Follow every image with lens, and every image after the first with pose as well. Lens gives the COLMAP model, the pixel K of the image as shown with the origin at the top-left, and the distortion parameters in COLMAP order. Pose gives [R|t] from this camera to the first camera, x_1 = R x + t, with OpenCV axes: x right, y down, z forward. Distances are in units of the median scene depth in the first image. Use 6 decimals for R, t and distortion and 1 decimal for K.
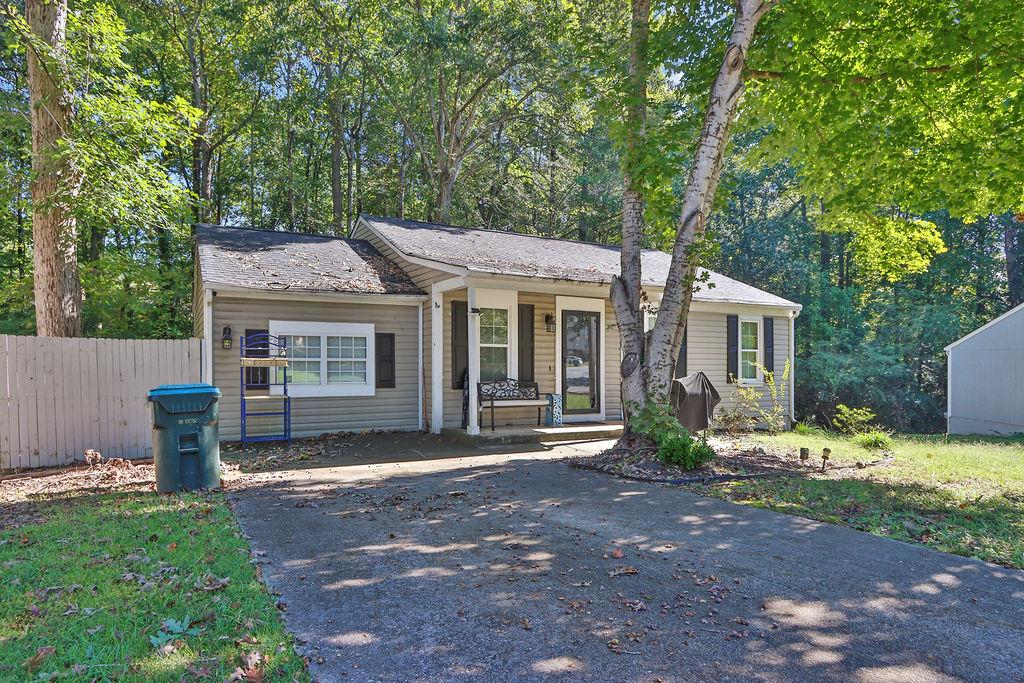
lens RADIAL K [[601.4, 0, 509.1], [0, 601.4, 360.3], [0, 0, 1]] dist [0.001997, 0.001595]
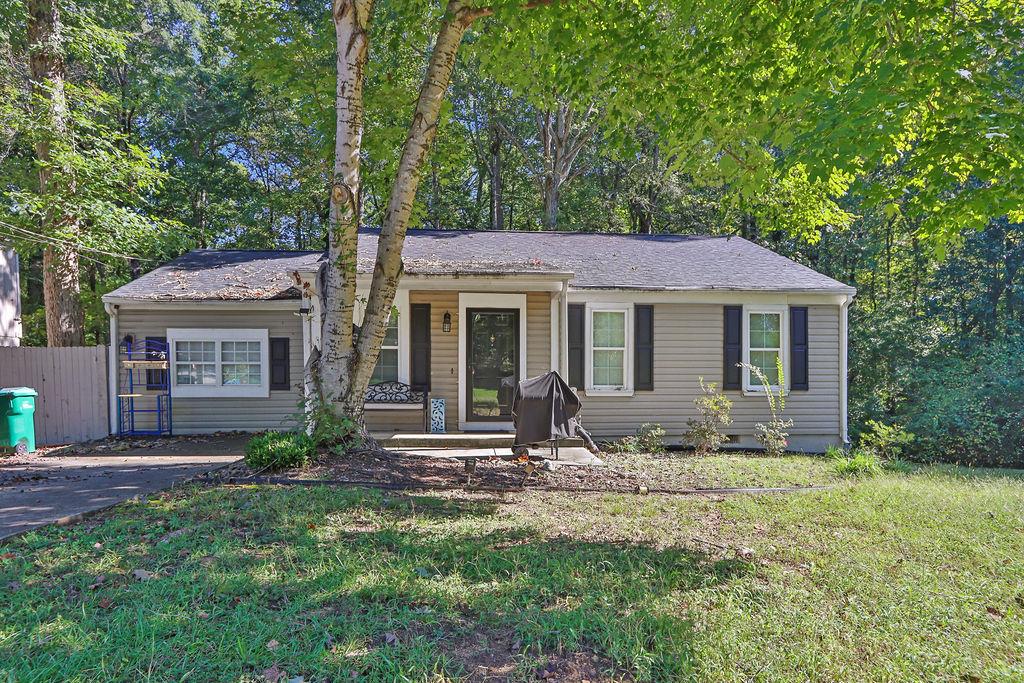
lens RADIAL K [[601.4, 0, 509.1], [0, 601.4, 360.3], [0, 0, 1]] dist [0.001997, 0.001595]
pose [[0.913166, -0.014766, -0.407320, 0.550229], [0.004687, 0.999658, -0.025731, 0.021811], [0.407560, 0.021587, 0.912923, 0.196124]]
